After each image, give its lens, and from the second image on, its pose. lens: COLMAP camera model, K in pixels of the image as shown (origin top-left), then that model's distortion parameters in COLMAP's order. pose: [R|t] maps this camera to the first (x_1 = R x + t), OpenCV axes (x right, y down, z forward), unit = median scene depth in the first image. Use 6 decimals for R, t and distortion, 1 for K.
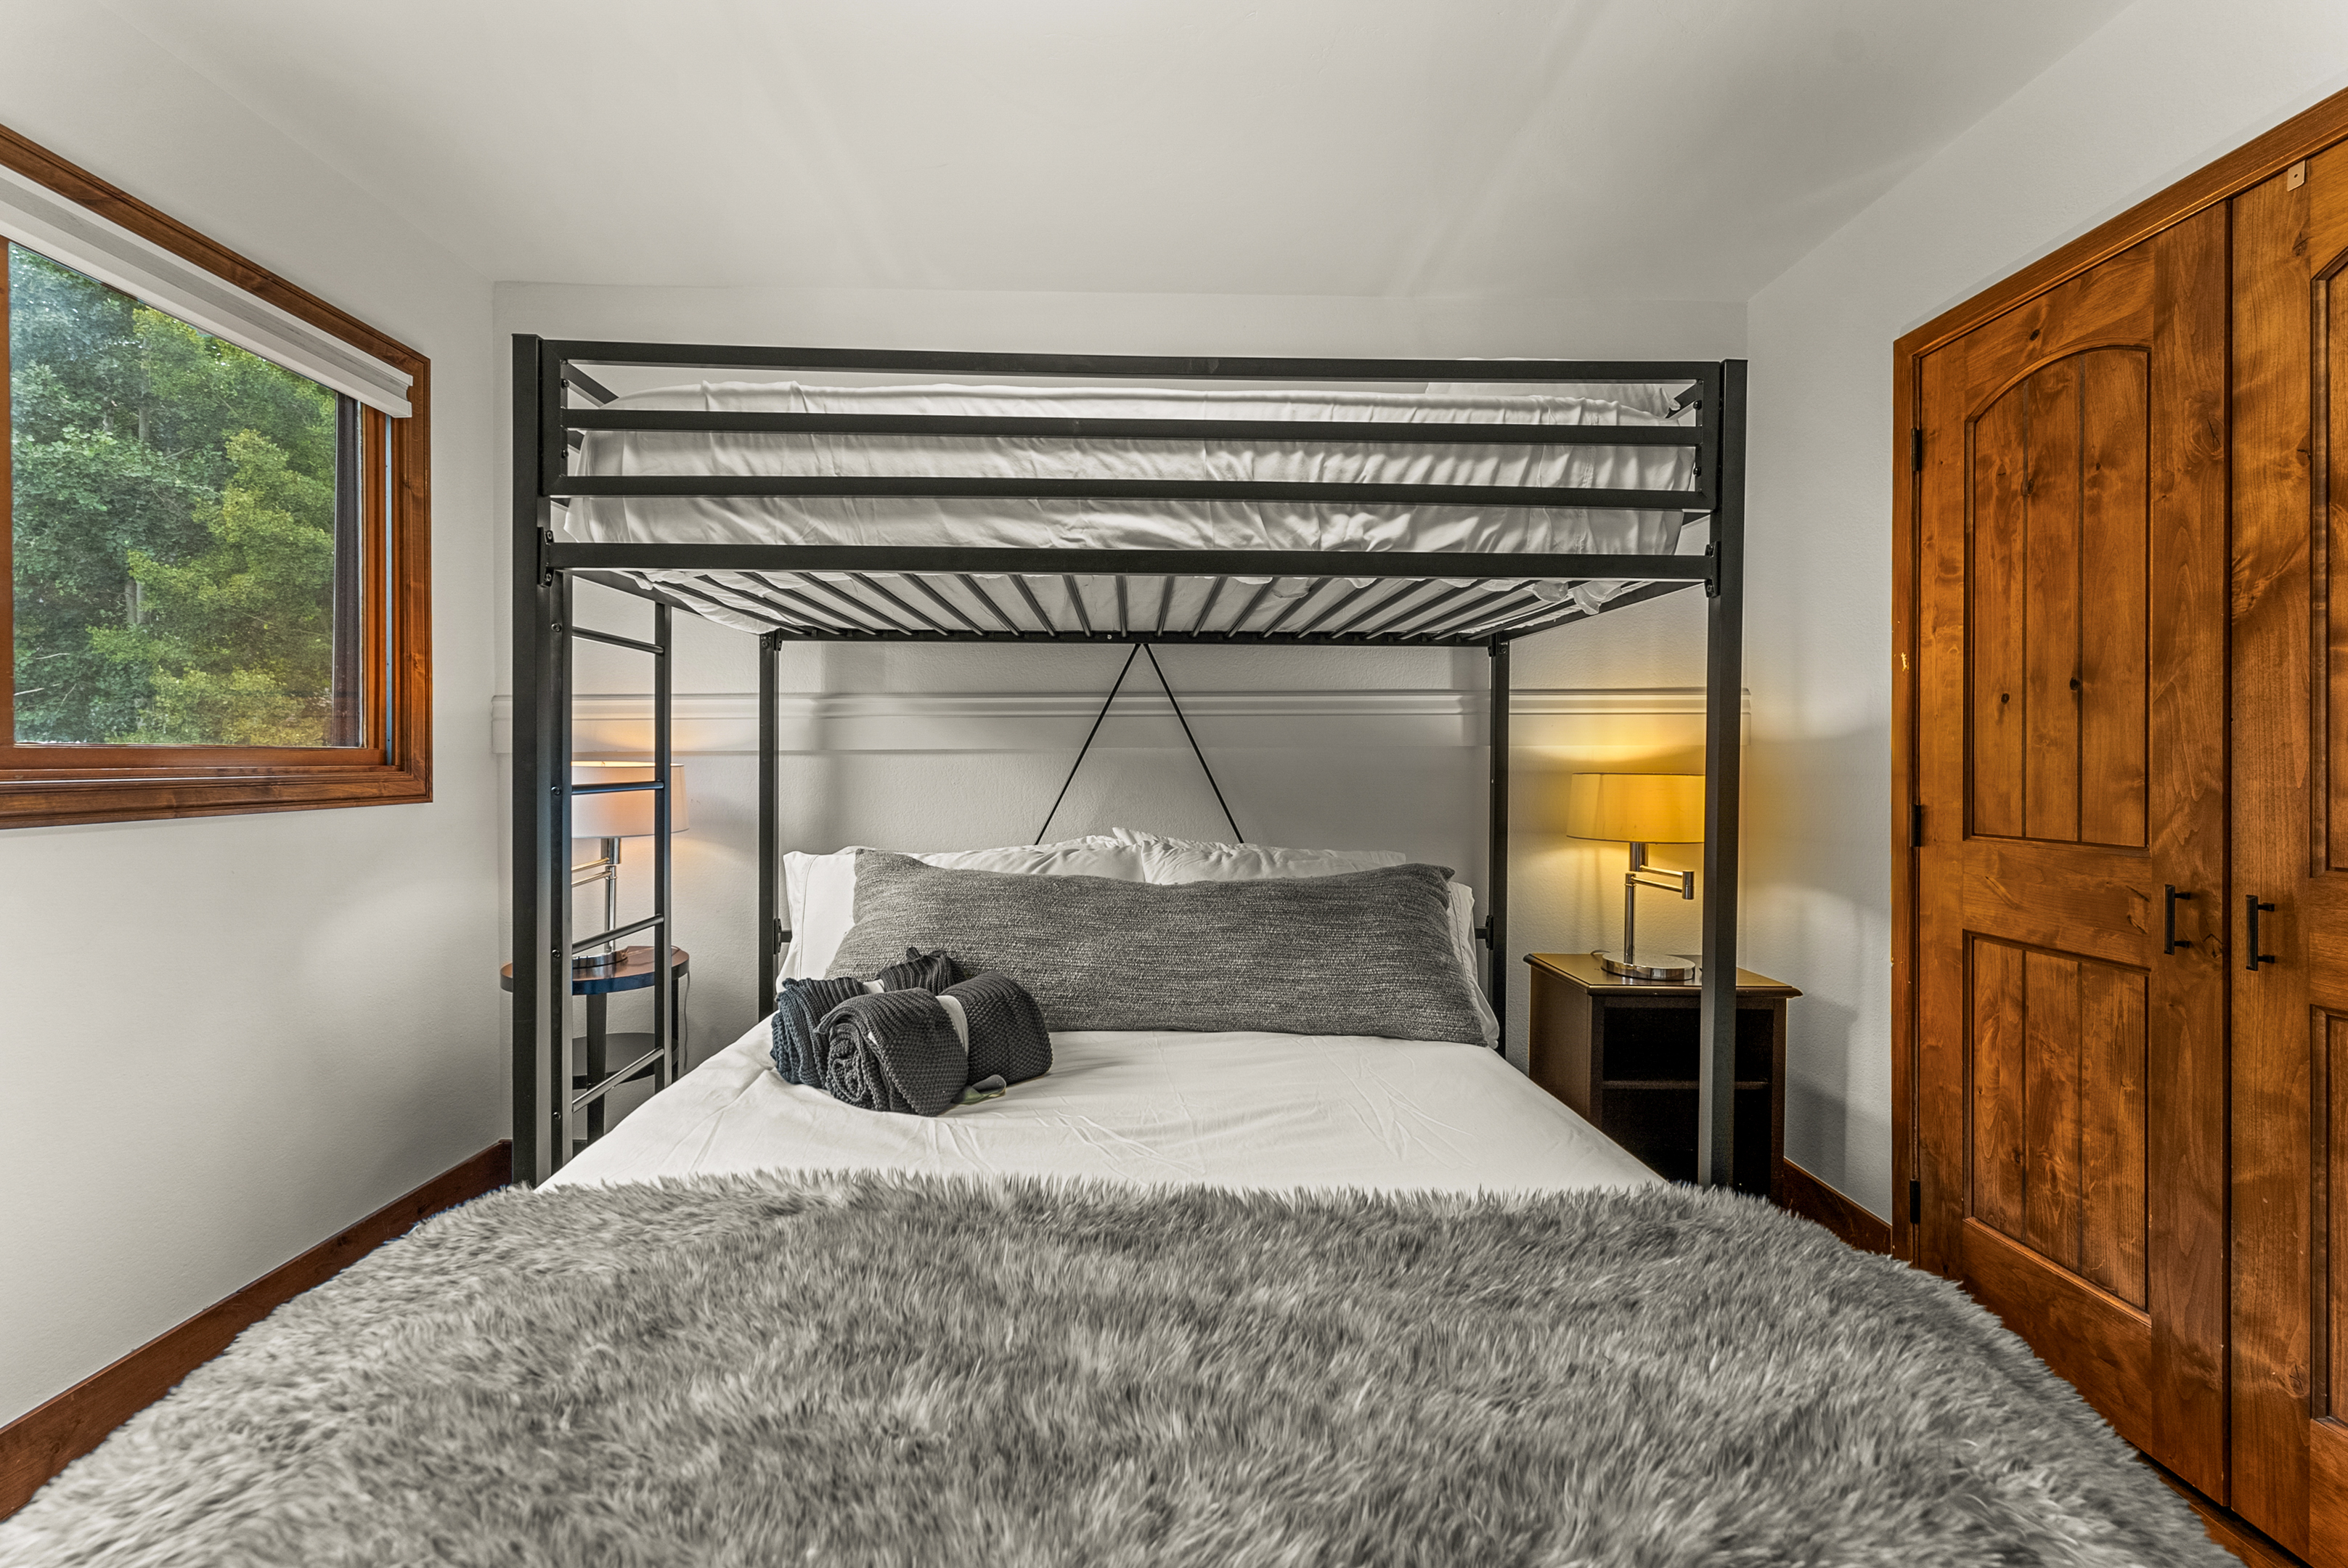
lens RADIAL K [[956.3, 0, 1168.6], [0, 956.3, 767.4], [0, 0, 1]] dist [-0.000469, -0.000057]
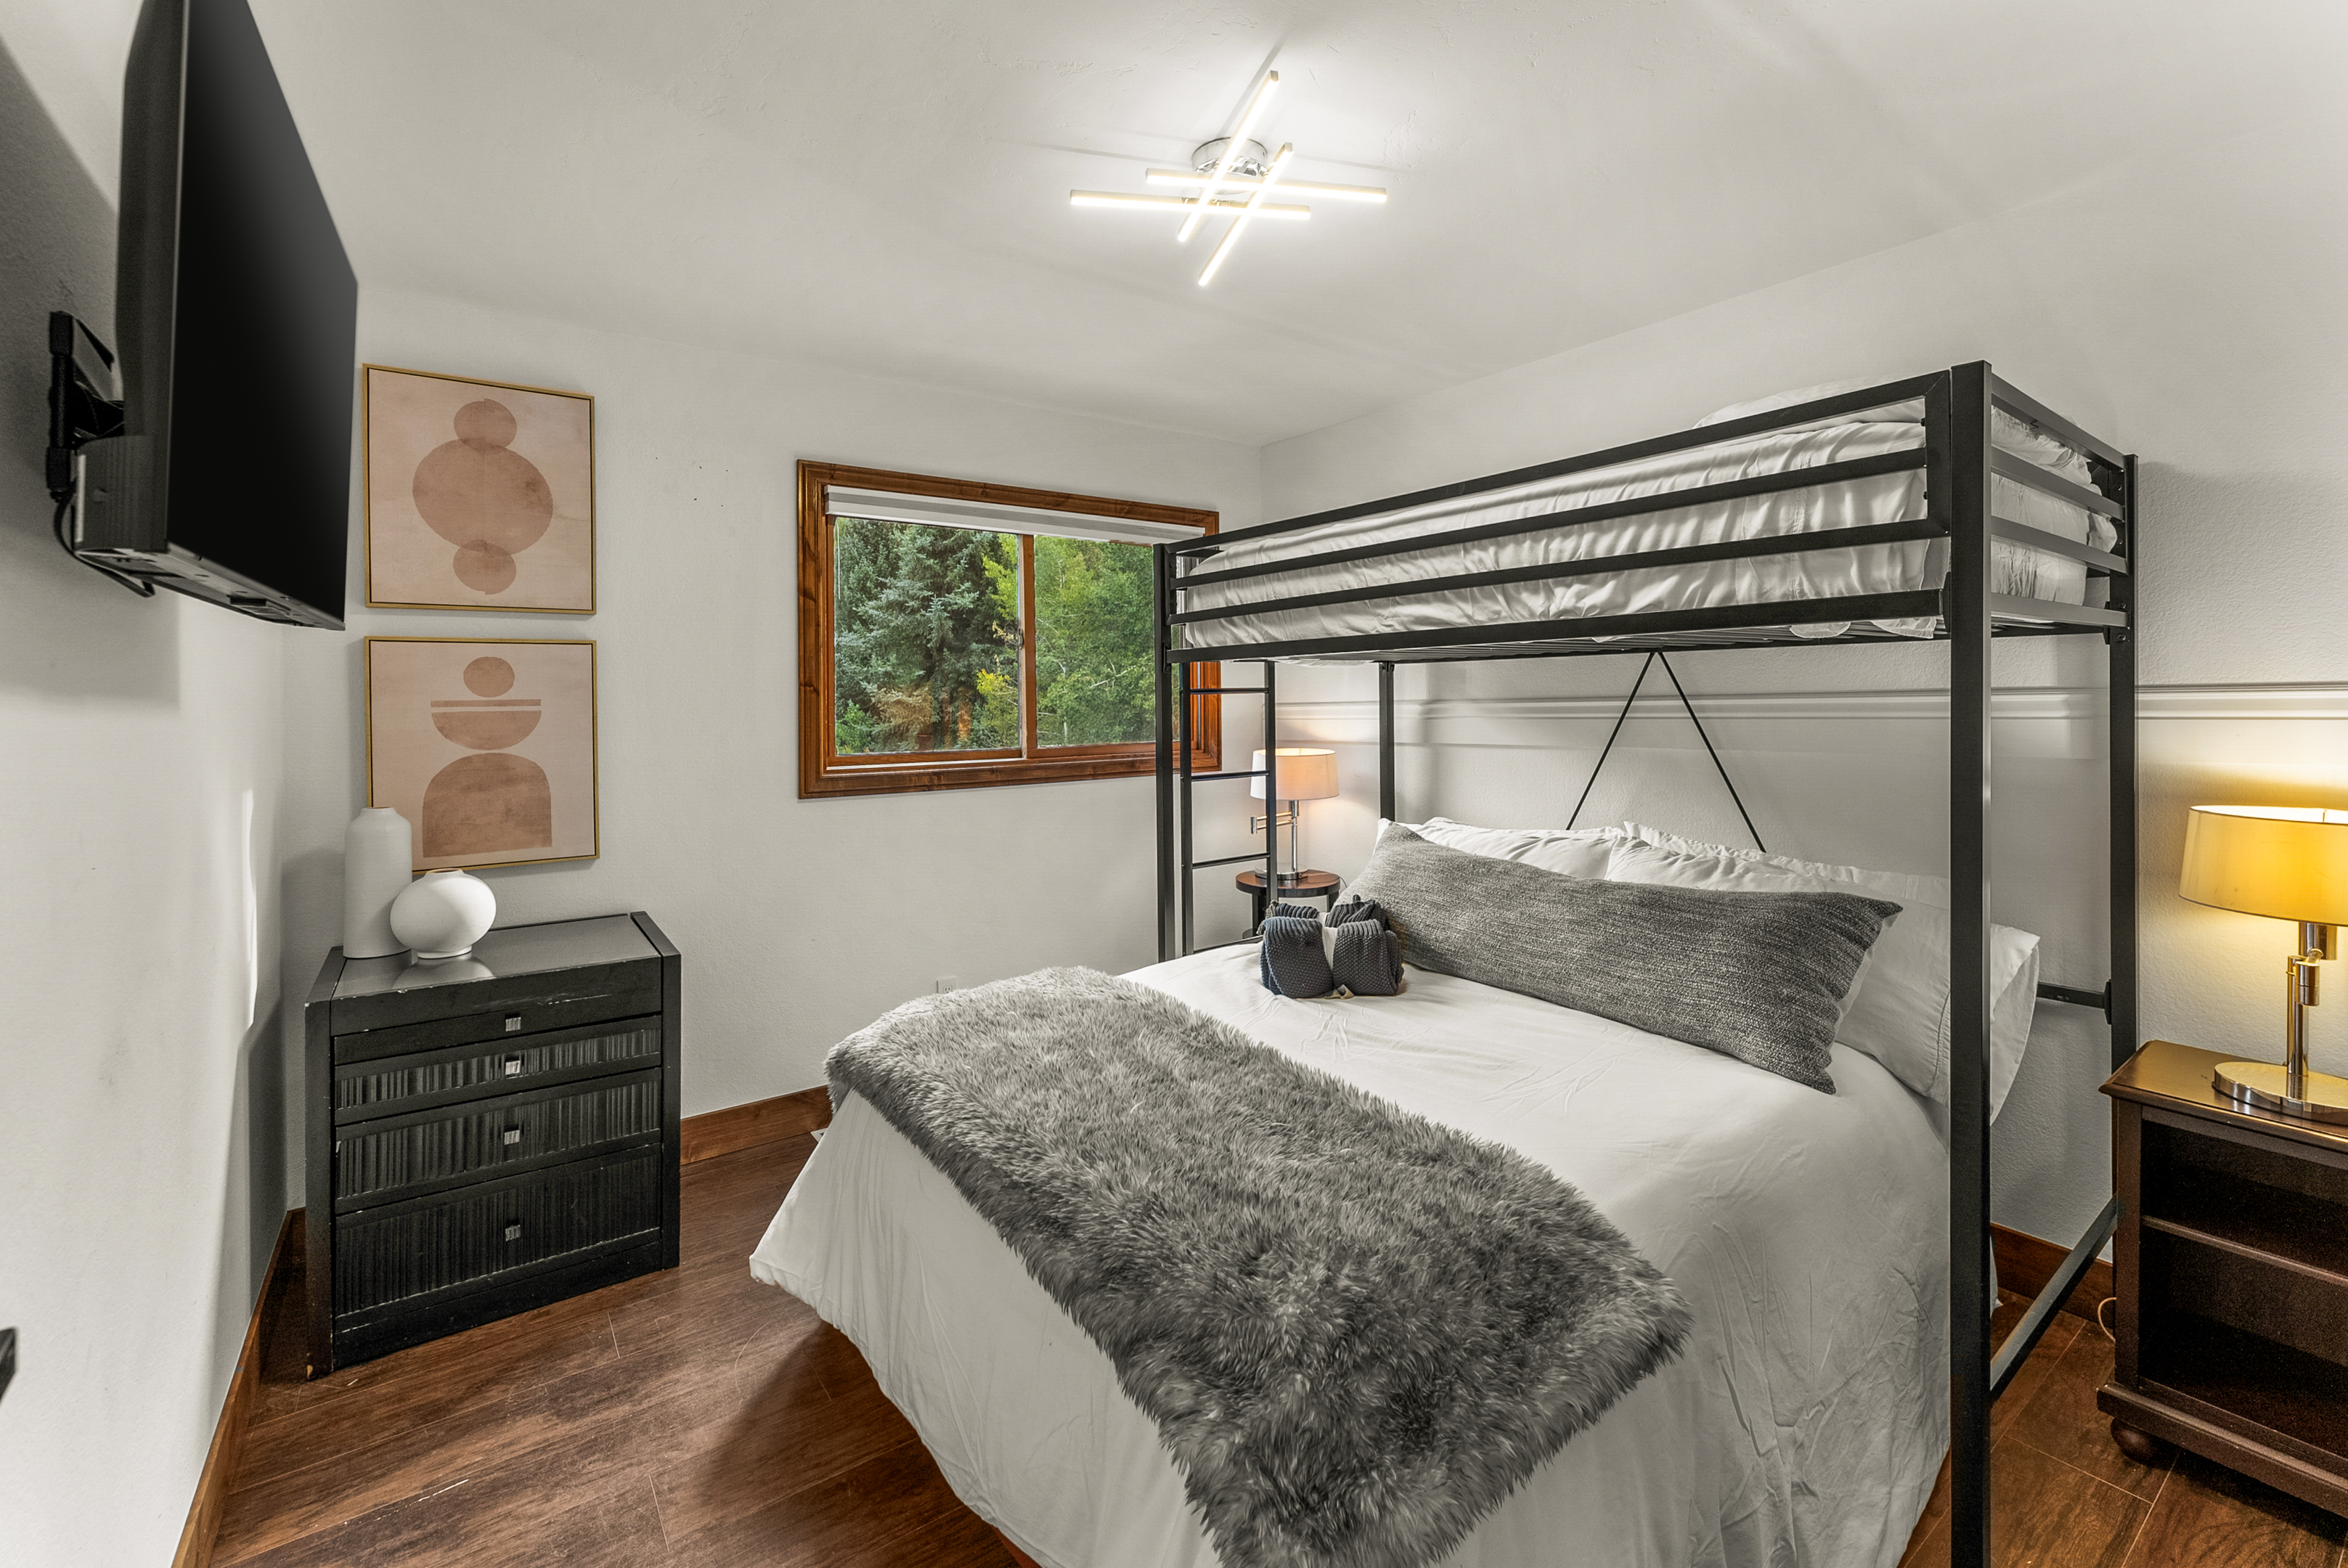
lens RADIAL K [[922.3, 0, 1180.1], [0, 922.3, 715.5], [0, 0, 1]] dist [0.000342, 0.000033]
pose [[0.598498, -0.000867, -0.801124, 0.820355], [0.004318, 0.999988, 0.002144, -0.107385], [0.801113, -0.004742, 0.598494, -0.079530]]
